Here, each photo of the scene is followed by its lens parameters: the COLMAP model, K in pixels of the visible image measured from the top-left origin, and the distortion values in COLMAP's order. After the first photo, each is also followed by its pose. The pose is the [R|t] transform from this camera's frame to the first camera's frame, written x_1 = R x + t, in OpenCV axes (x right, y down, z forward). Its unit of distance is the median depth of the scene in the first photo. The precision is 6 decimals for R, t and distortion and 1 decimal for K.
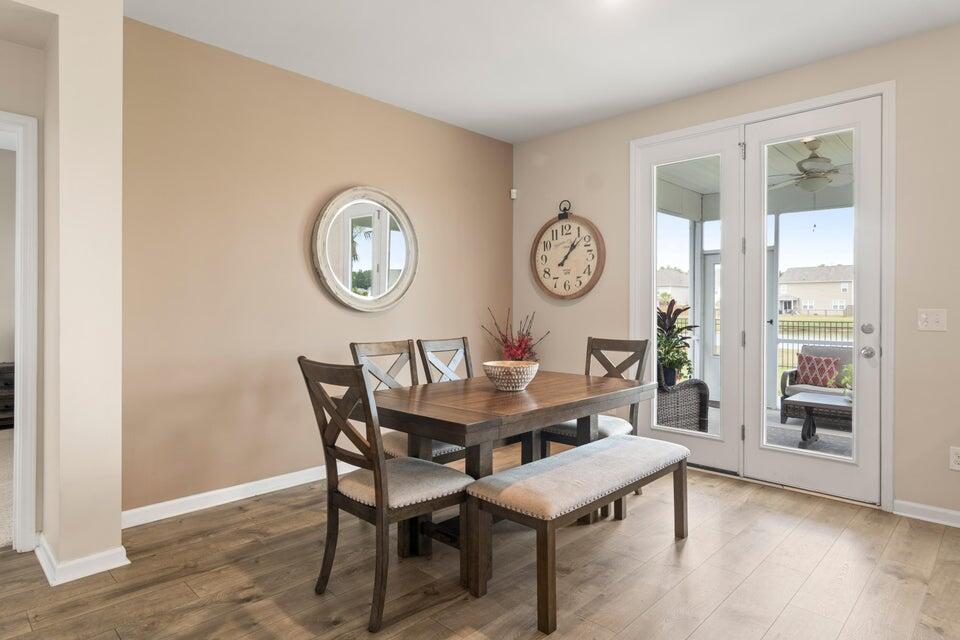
lens RADIAL K [[539.3, 0, 478.8], [0, 539.3, 304.0], [0, 0, 1]] dist [0.000109, 0.000042]
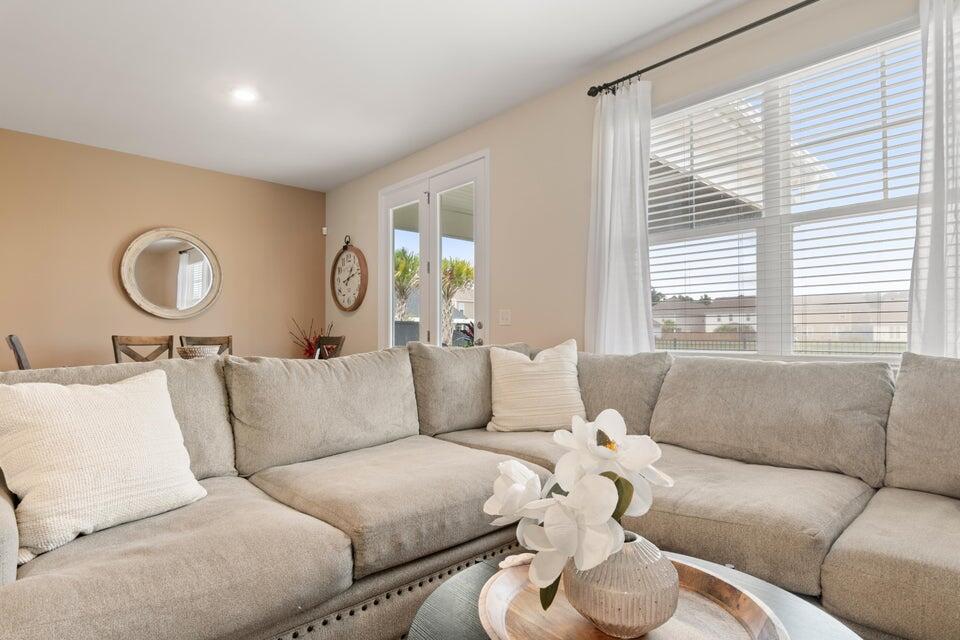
lens RADIAL K [[511.6, 0, 480.9], [0, 511.6, 331.7], [0, 0, 1]] dist [0.000182, 0.000138]
pose [[0.999095, -0.007570, -0.041859, 0.579859], [0.007482, 0.999969, -0.002245, 0.050637], [0.041875, 0.001930, 0.999121, -0.246836]]
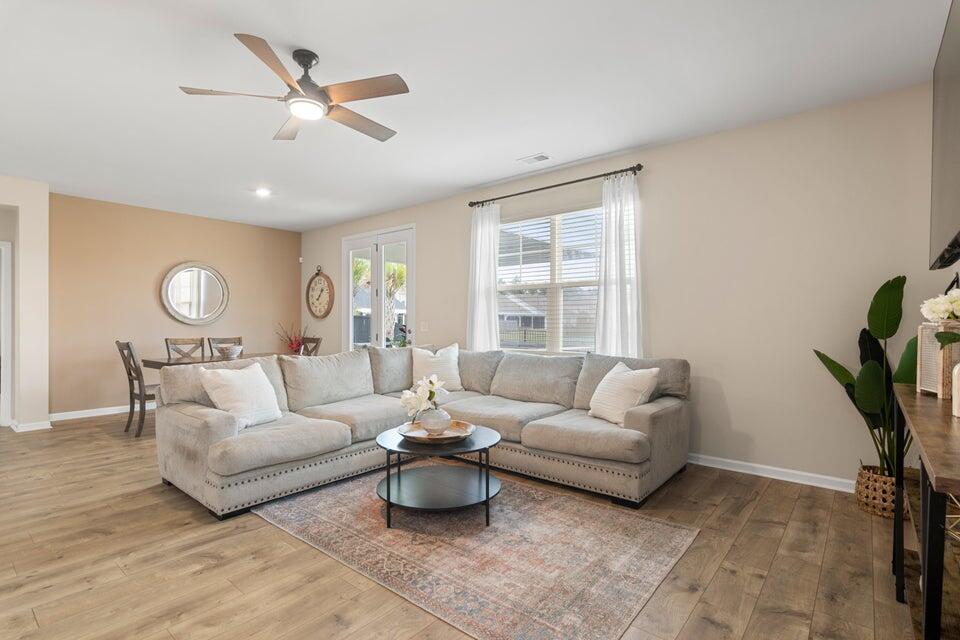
lens RADIAL K [[465.4, 0, 480.0], [0, 465.4, 320.0], [0, 0, 1]] dist [0.004009, 0.000864]
pose [[0.996526, -0.005470, 0.083099, 0.635551], [0.005538, 0.999984, -0.000586, 0.002449], [-0.083094, 0.001044, 0.996541, -0.729617]]
